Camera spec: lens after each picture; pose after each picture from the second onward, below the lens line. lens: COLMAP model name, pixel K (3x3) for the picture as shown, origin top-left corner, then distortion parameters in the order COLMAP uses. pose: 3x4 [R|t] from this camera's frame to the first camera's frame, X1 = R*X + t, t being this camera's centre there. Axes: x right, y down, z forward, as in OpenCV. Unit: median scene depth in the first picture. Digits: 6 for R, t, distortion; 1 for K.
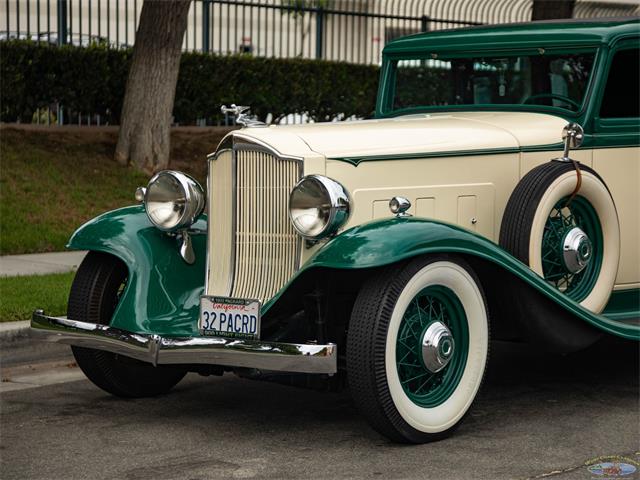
lens RADIAL K [[1734.3, 0, 320.0], [0, 1734.3, 240.0], [0, 0, 1]] dist [0.576529, -0.289143]
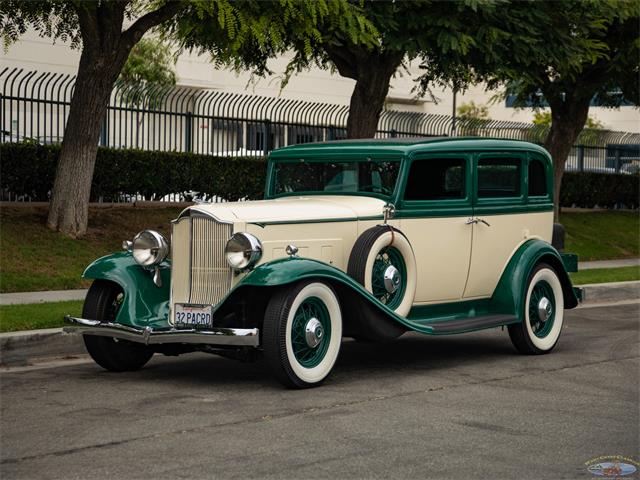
lens RADIAL K [[1734.3, 0, 320.0], [0, 1734.3, 240.0], [0, 0, 1]] dist [0.576529, -0.289143]
pose [[0.993359, 0.003322, 0.115011, -0.114783], [0.001730, 0.999039, -0.043797, 0.041905], [-0.115046, 0.043705, 0.992398, -0.651109]]
